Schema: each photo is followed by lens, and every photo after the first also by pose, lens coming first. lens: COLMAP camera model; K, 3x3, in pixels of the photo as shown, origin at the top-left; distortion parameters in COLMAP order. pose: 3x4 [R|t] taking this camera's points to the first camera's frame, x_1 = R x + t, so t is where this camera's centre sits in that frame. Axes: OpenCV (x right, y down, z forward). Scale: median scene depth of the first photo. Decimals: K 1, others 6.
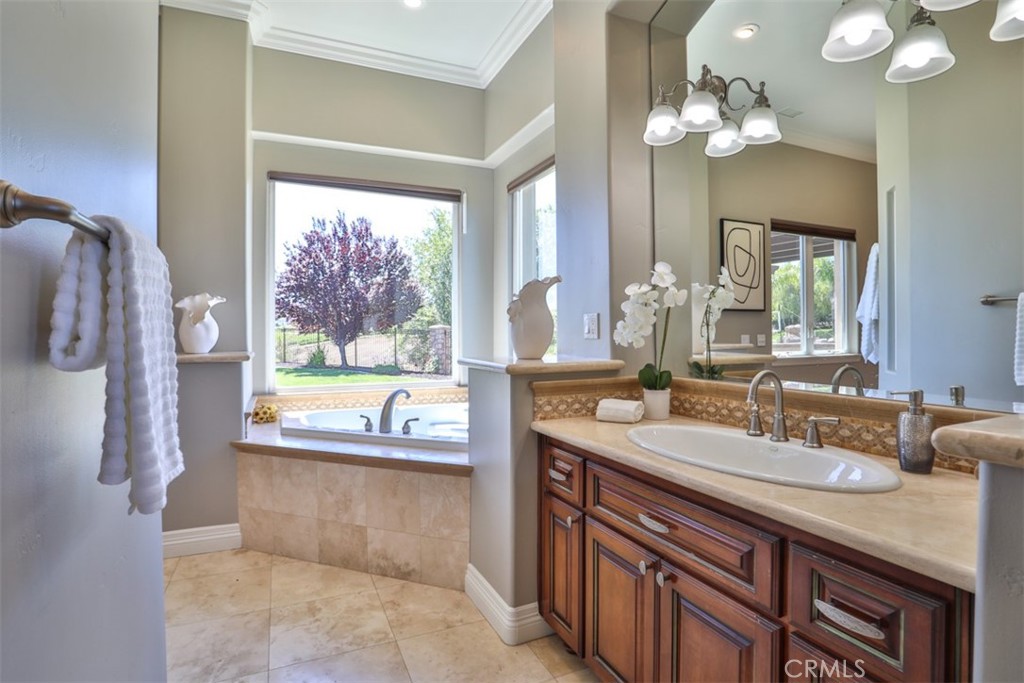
lens RADIAL K [[527.9, 0, 516.6], [0, 527.9, 335.7], [0, 0, 1]] dist [-0.069149, 0.025988]
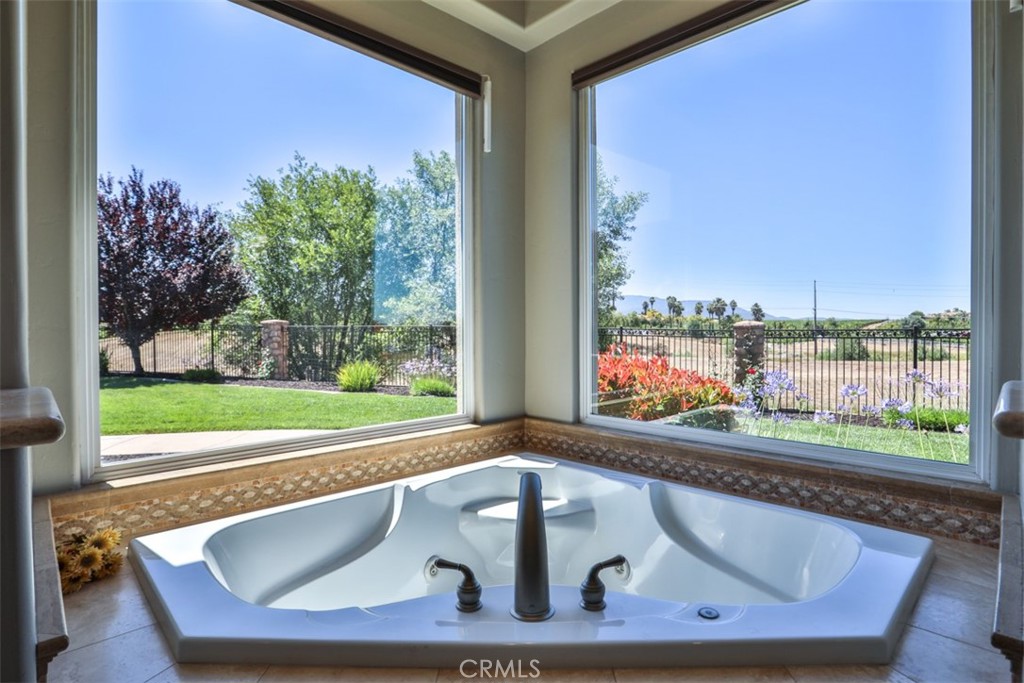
lens RADIAL K [[527.9, 0, 517.0], [0, 527.9, 331.2], [0, 0, 1]] dist [-0.069149, 0.025988]
pose [[0.941816, -0.003549, 0.336111, -0.061412], [0.003922, 0.999992, -0.000431, -0.000415], [-0.336107, 0.001724, 0.941822, 0.110019]]
